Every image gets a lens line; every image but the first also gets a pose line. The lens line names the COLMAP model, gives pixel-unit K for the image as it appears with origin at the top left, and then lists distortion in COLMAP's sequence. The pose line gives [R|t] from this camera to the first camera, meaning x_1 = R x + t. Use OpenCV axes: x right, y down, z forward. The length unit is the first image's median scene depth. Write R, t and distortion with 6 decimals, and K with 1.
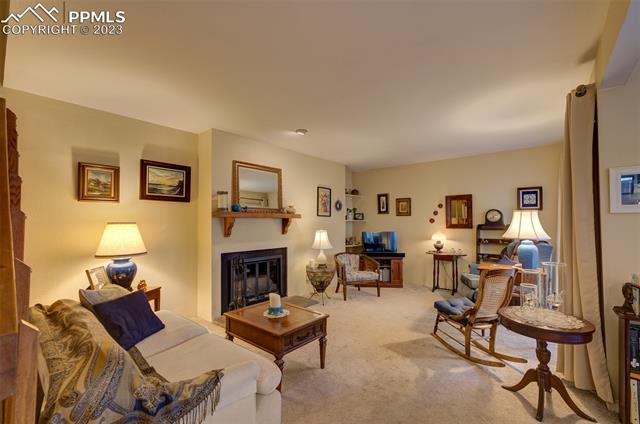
lens RADIAL K [[273.9, 0, 319.3], [0, 273.9, 214.2], [0, 0, 1]] dist [0.001826, 0.001267]
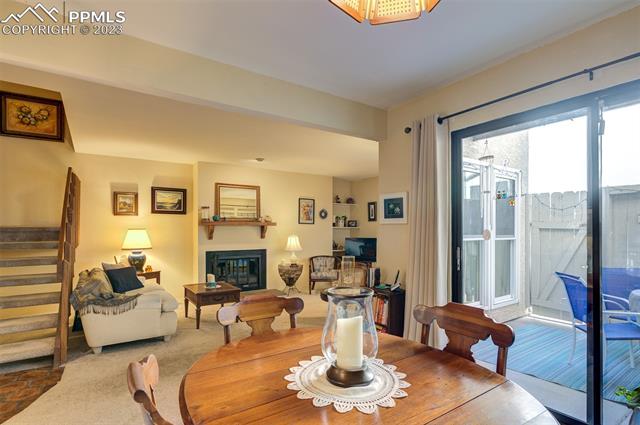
lens RADIAL K [[321.1, 0, 323.4], [0, 321.1, 230.9], [0, 0, 1]] dist [0.002854, -0.000195]
pose [[0.966894, 0.005449, -0.255122, 0.512553], [0.003993, 0.999326, 0.036479, -0.013867], [0.255149, -0.036290, 0.966221, -0.337472]]
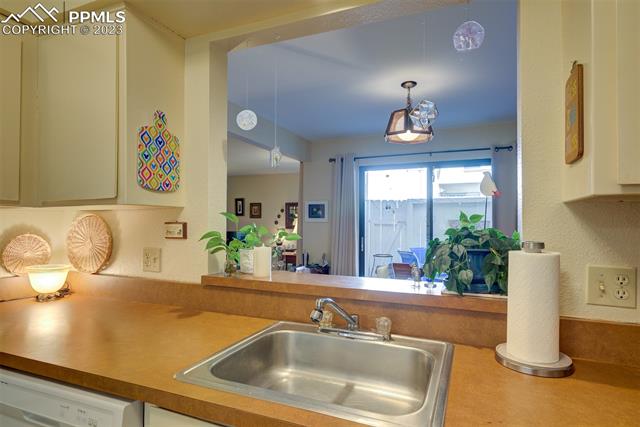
lens RADIAL K [[348.5, 0, 317.1], [0, 348.5, 219.7], [0, 0, 1]] dist [-0.002672, -0.000526]
pose [[0.954276, 0.009290, 0.298783, 0.151328], [-0.017461, 0.999543, 0.024690, -0.037480], [-0.298417, -0.028778, 0.954002, -0.663355]]
